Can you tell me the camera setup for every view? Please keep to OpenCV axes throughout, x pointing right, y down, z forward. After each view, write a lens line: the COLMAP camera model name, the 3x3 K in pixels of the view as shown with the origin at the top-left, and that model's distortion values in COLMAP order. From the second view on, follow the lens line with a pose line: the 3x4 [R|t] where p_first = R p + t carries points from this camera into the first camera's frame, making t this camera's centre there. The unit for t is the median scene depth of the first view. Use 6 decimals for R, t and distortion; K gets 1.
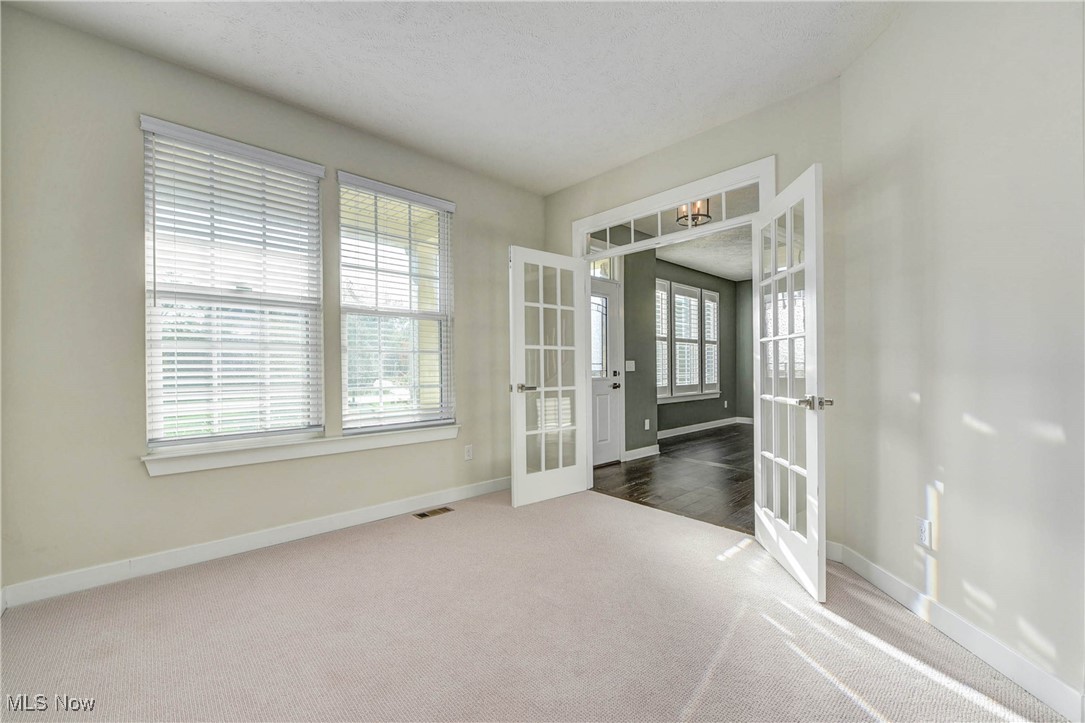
lens RADIAL K [[438.2, 0, 542.9], [0, 438.2, 367.2], [0, 0, 1]] dist [-0.022177, 0.000171]
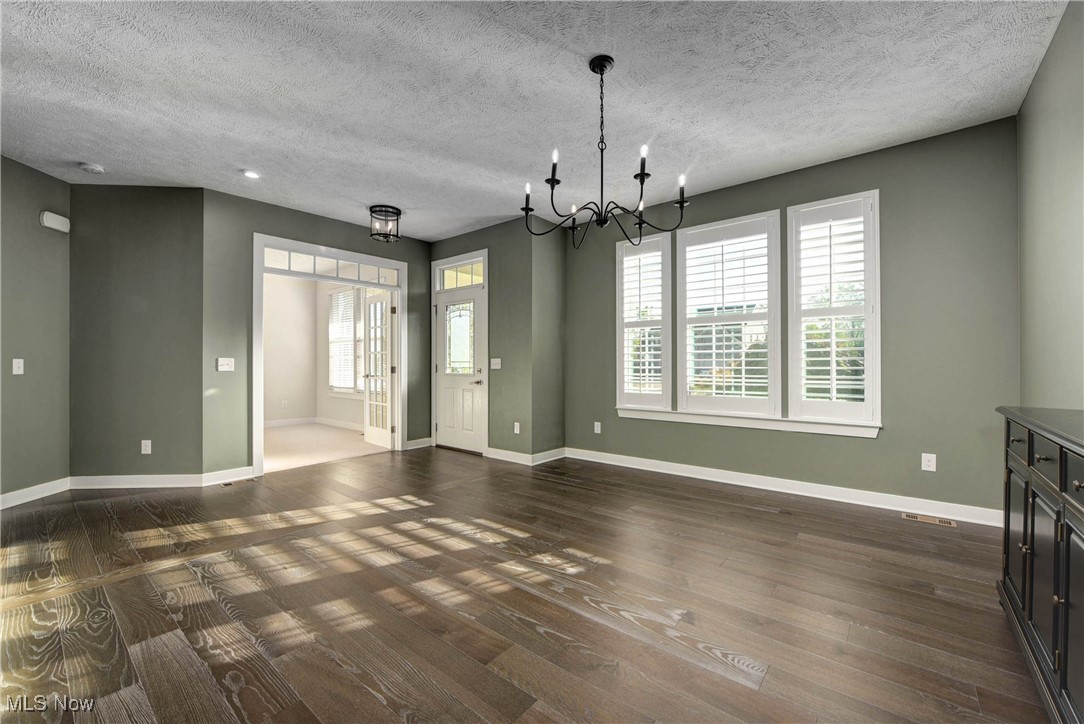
lens RADIAL K [[437.8, 0, 542.5], [0, 437.8, 361.2], [0, 0, 1]] dist [-0.022177, 0.000171]
pose [[0.129166, -0.007784, -0.991592, 1.190148], [-0.001664, 0.999966, -0.008066, -0.000535], [0.991622, 0.002692, 0.129149, 0.968905]]
